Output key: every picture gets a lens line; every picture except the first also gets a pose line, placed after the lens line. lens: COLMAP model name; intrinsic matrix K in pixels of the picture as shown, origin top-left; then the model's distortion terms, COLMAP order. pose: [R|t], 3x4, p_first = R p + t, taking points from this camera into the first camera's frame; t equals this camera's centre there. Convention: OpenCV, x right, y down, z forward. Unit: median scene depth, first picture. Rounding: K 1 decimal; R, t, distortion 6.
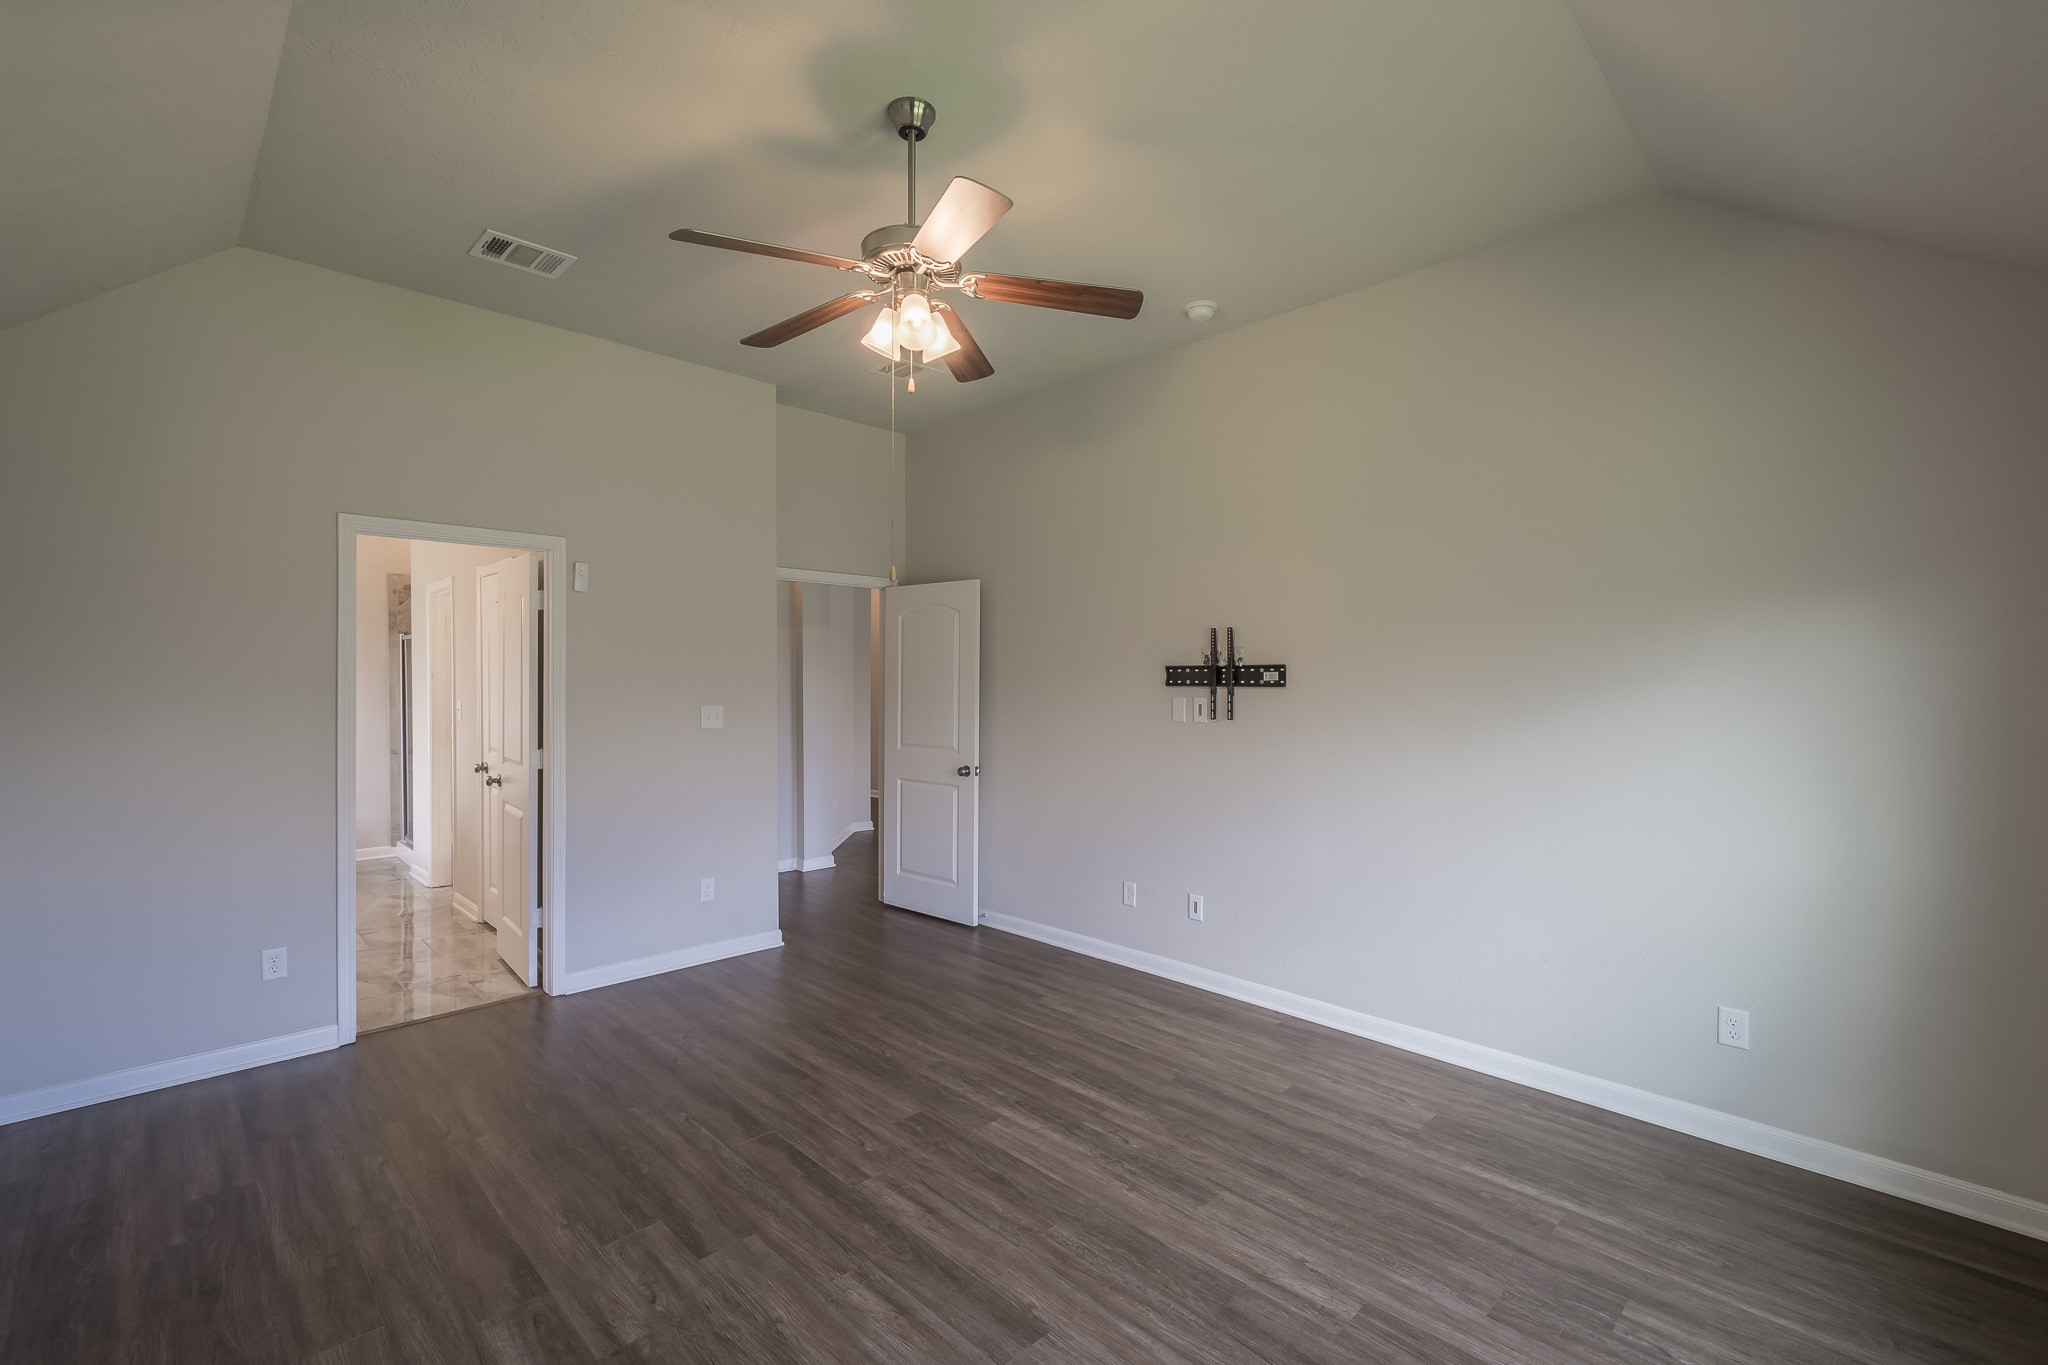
lens RADIAL K [[888.8, 0, 1031.1], [0, 888.8, 675.3], [0, 0, 1]] dist [0.002426, -0.000269]
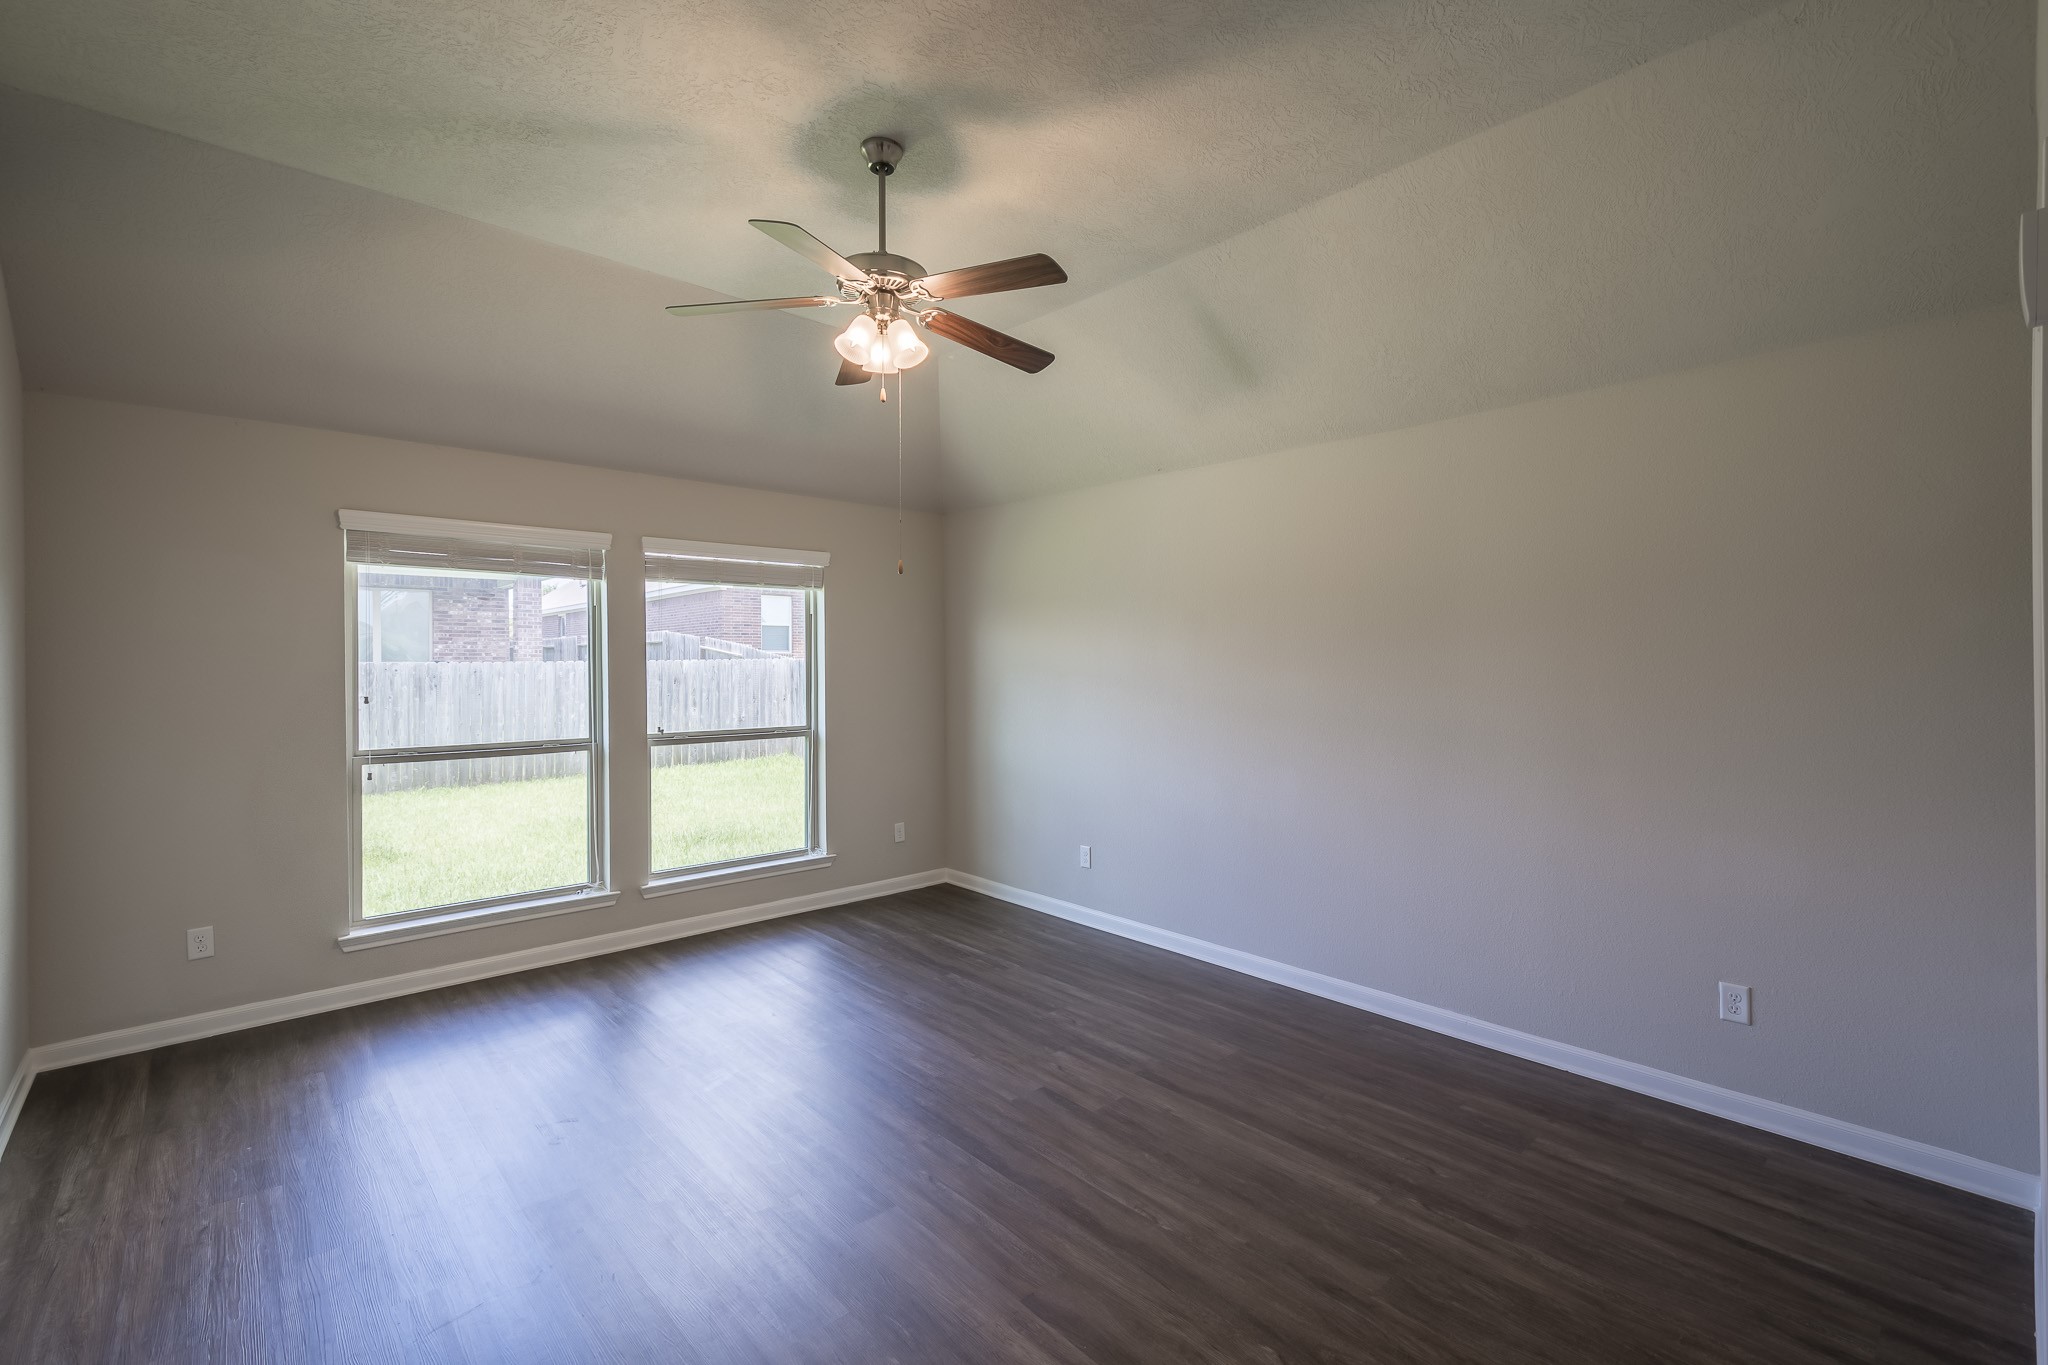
lens RADIAL K [[888.8, 0, 1031.1], [0, 888.8, 675.3], [0, 0, 1]] dist [0.002426, -0.000269]
pose [[-0.999400, -0.003036, 0.034500, -0.358461], [-0.002277, 0.999755, 0.022033, -0.001530], [-0.034558, 0.021941, -0.999162, 2.109871]]
